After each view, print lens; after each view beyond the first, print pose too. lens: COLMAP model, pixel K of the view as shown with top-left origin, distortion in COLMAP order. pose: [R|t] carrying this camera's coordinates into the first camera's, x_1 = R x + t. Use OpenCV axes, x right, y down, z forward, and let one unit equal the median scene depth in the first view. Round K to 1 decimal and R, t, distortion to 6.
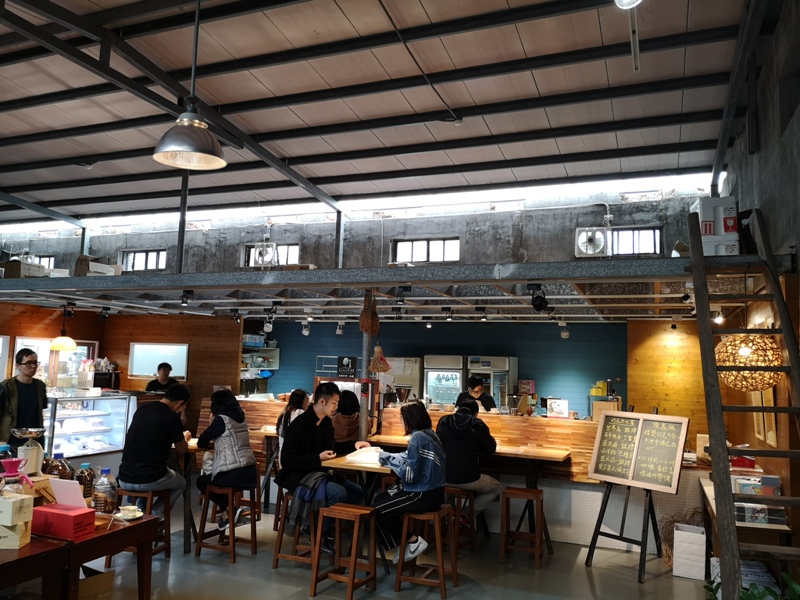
lens RADIAL K [[631.8, 0, 400.0], [0, 631.8, 300.0], [0, 0, 1]] dist [0.044411, -0.068300]
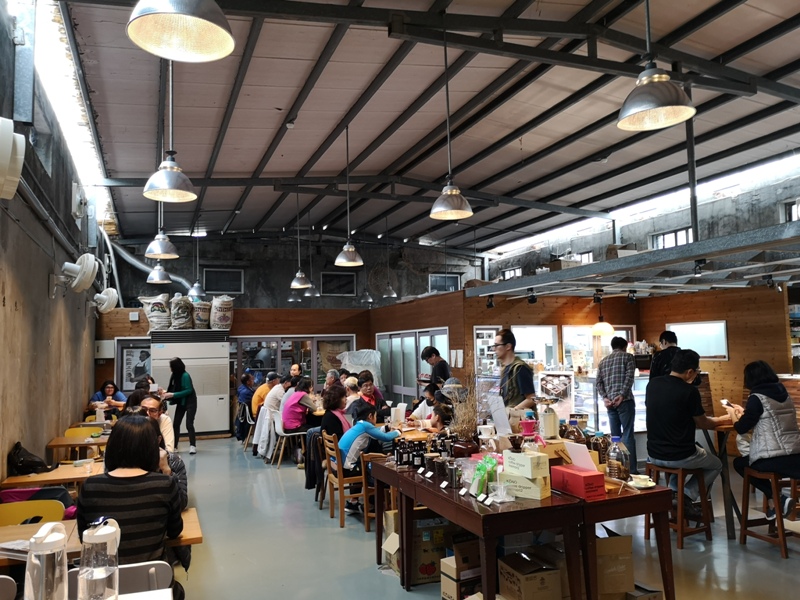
lens RADIAL K [[640.1, 0, 400.0], [0, 640.1, 300.0], [0, 0, 1]] dist [-0.001374, -0.007903]
pose [[0.674746, -0.102832, -0.730852, 0.035554], [0.116795, 0.992646, -0.031837, 0.015285], [0.728750, -0.063878, 0.681794, 0.020717]]
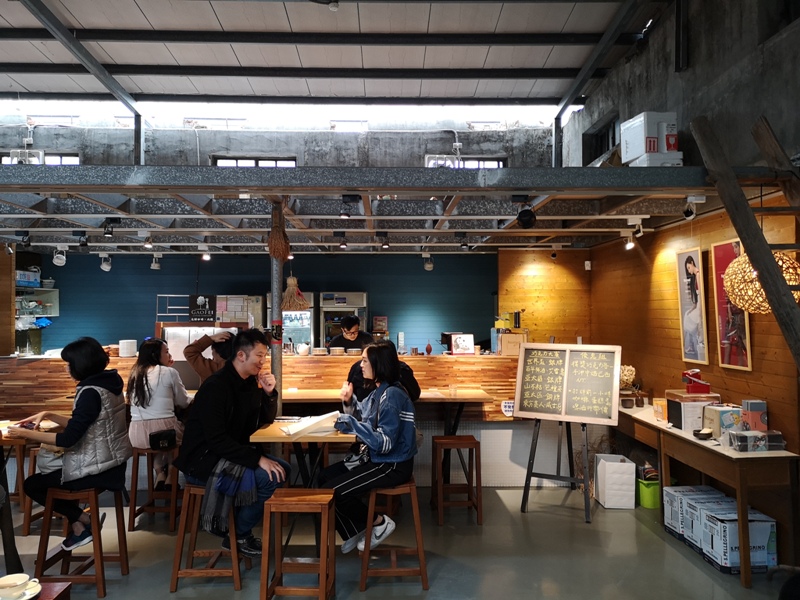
lens RADIAL K [[609.8, 0, 400.0], [0, 609.8, 300.0], [0, 0, 1]] dist [0.064061, -0.063729]
pose [[0.917273, -0.027320, 0.397321, -0.137447], [-0.009656, 0.995825, 0.090766, 0.021621], [-0.398143, -0.087094, 0.913180, 0.180756]]
